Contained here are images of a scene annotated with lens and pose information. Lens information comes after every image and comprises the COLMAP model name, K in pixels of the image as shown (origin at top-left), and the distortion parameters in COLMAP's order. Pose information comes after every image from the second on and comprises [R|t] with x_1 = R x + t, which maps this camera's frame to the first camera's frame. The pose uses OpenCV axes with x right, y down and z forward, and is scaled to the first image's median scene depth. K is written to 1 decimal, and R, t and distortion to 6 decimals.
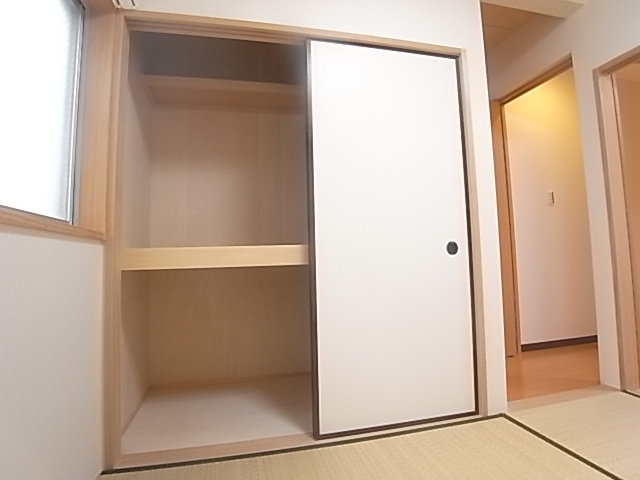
lens RADIAL K [[366.7, 0, 317.5], [0, 366.7, 222.2], [0, 0, 1]] dist [-0.064041, 0.016609]
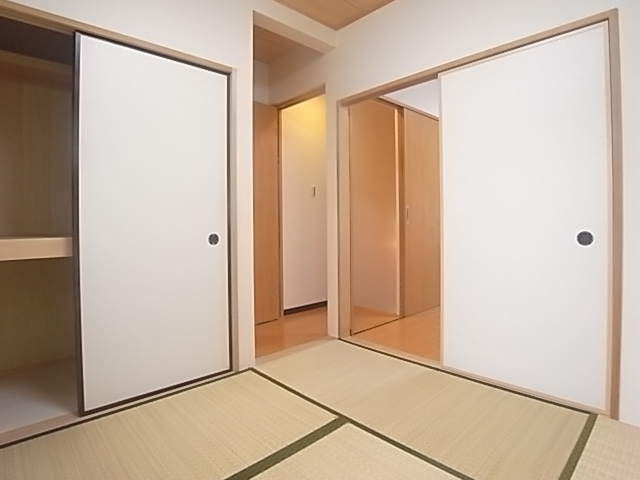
lens RADIAL K [[366.7, 0, 317.5], [0, 366.7, 222.2], [0, 0, 1]] dist [-0.064041, 0.016609]
pose [[0.872979, 0.016830, 0.487468, 0.079504], [-0.059742, 0.995569, 0.072615, -0.087830], [-0.484086, -0.092514, 0.870116, -0.192804]]
